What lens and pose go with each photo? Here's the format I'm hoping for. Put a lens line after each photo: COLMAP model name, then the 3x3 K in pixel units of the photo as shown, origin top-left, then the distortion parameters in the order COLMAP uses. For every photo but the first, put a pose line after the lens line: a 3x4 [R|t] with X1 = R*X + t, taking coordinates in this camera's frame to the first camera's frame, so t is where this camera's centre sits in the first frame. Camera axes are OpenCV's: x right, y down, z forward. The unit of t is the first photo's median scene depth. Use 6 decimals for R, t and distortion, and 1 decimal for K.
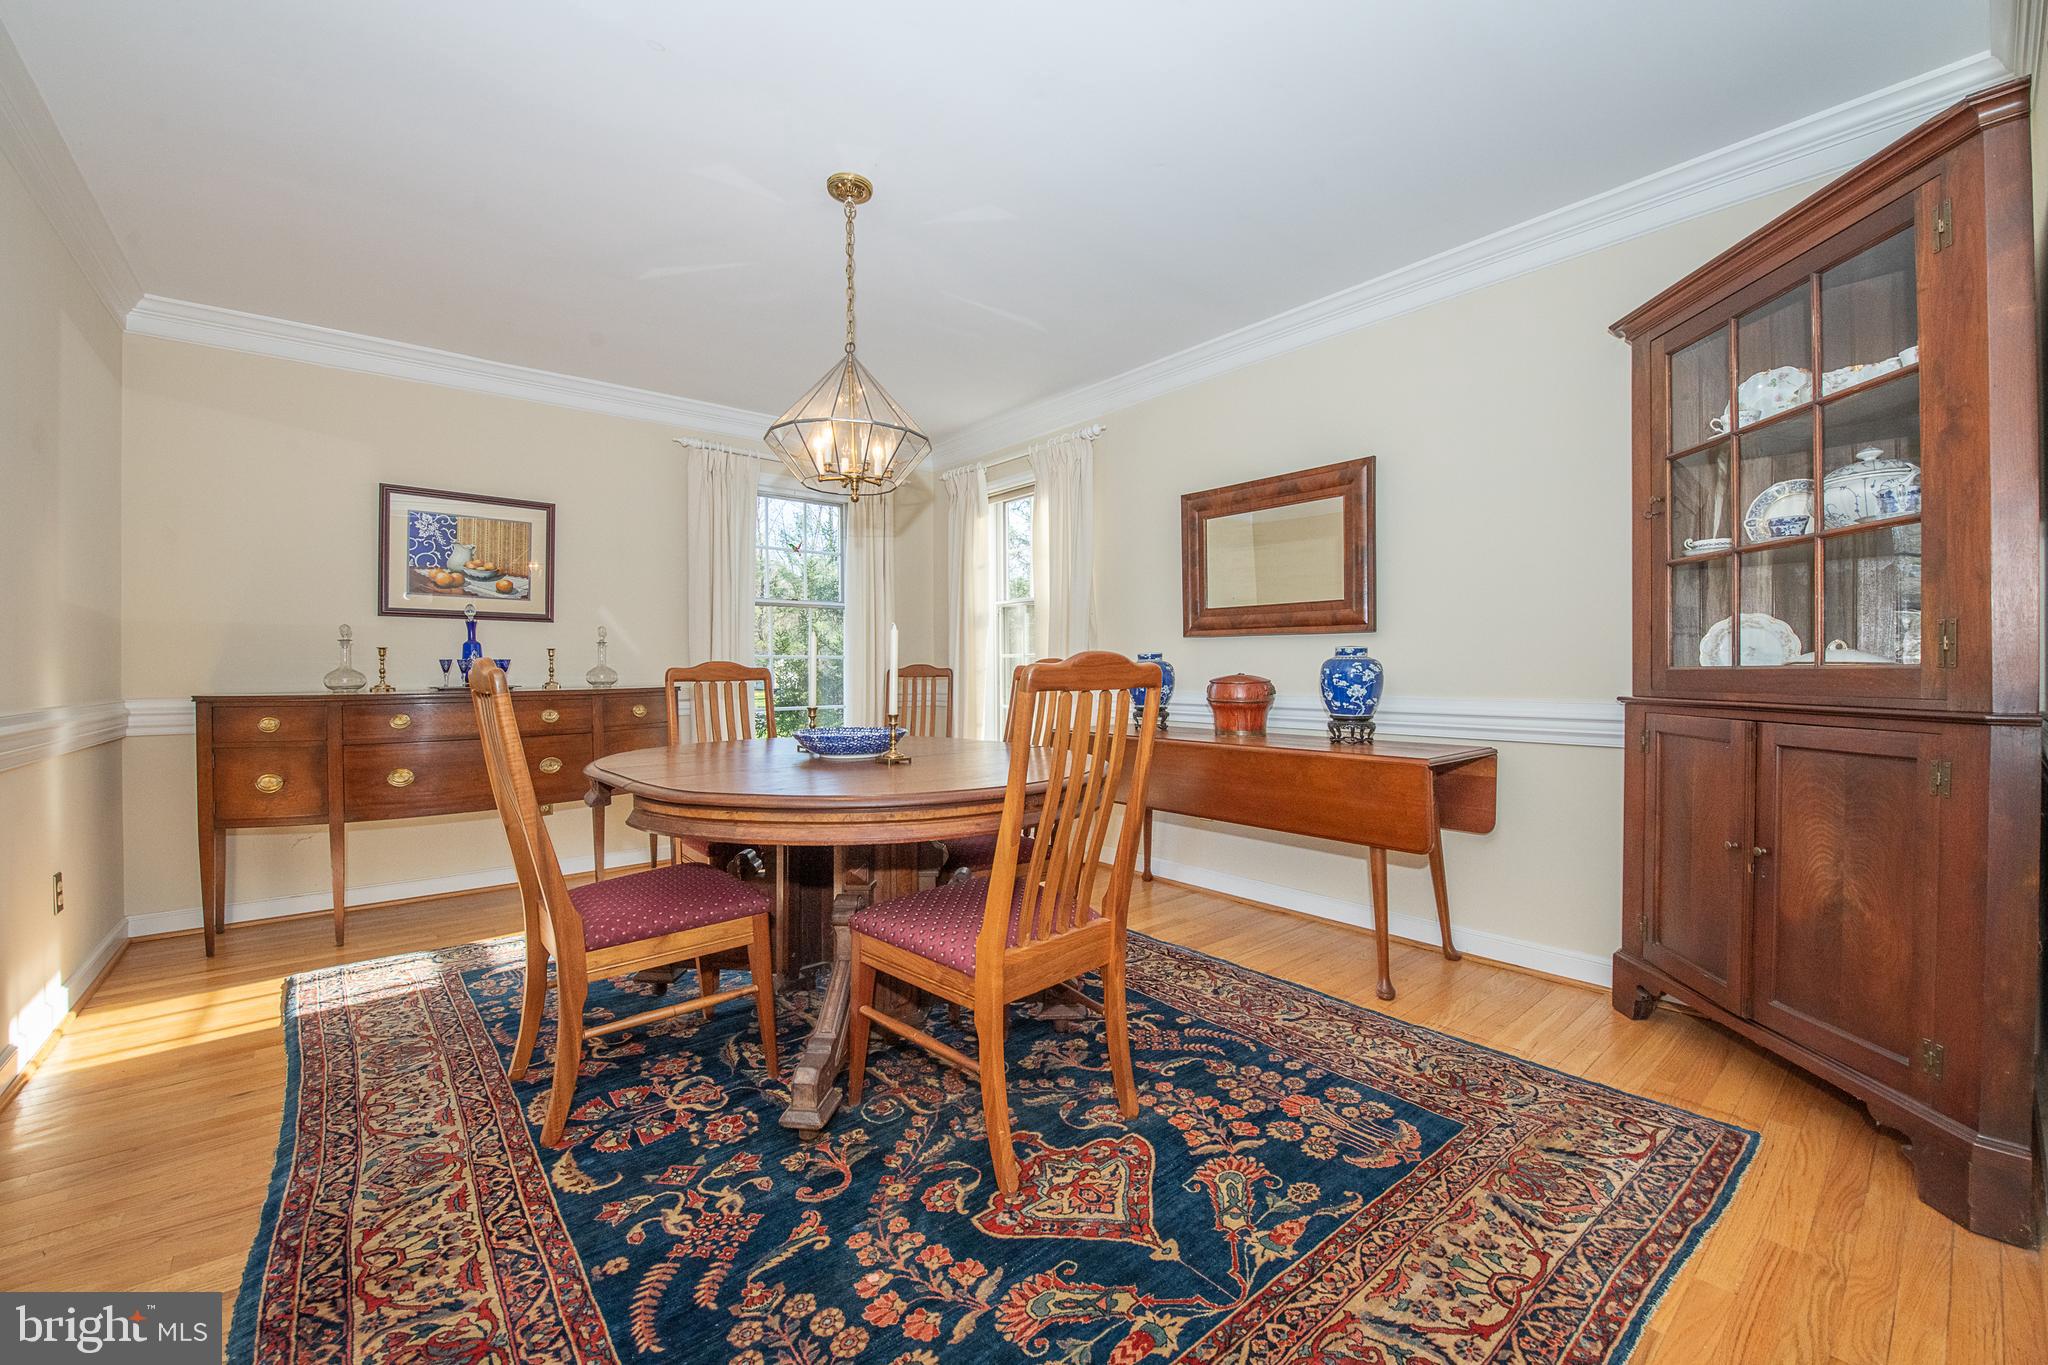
lens RADIAL K [[813.0, 0, 1034.4], [0, 813.0, 676.3], [0, 0, 1]] dist [-0.017732, -0.001921]
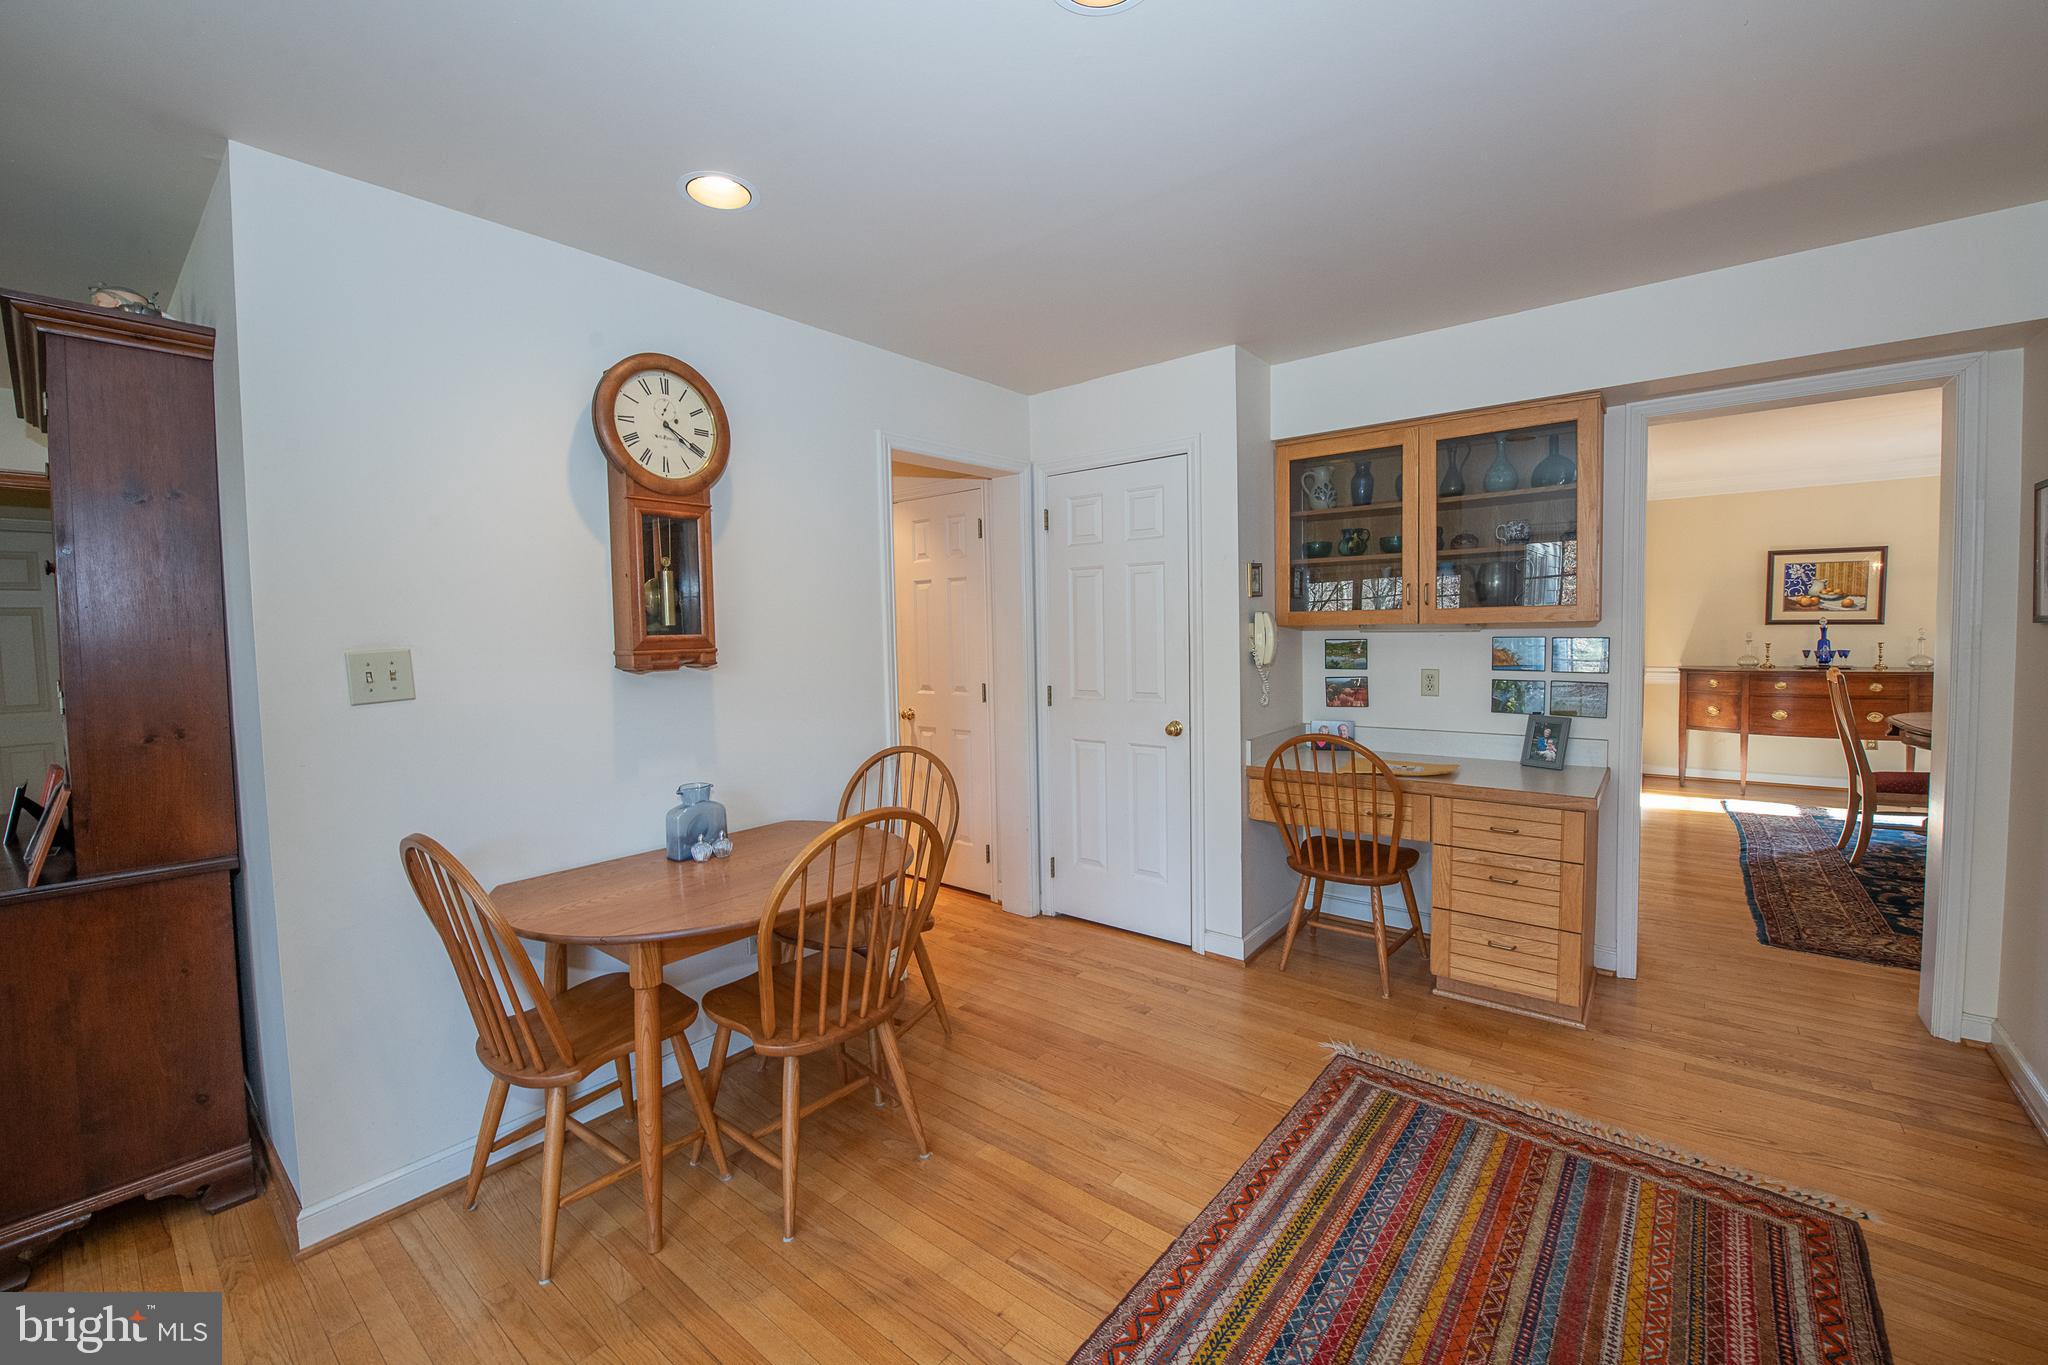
lens RADIAL K [[813.0, 0, 1029.4], [0, 813.0, 669.4], [0, 0, 1]] dist [-0.017732, -0.001921]
pose [[0.188928, 0.051763, -0.980626, 0.646375], [0.011953, 0.998415, 0.055005, -0.094555], [0.981918, -0.022113, 0.188010, -0.977075]]
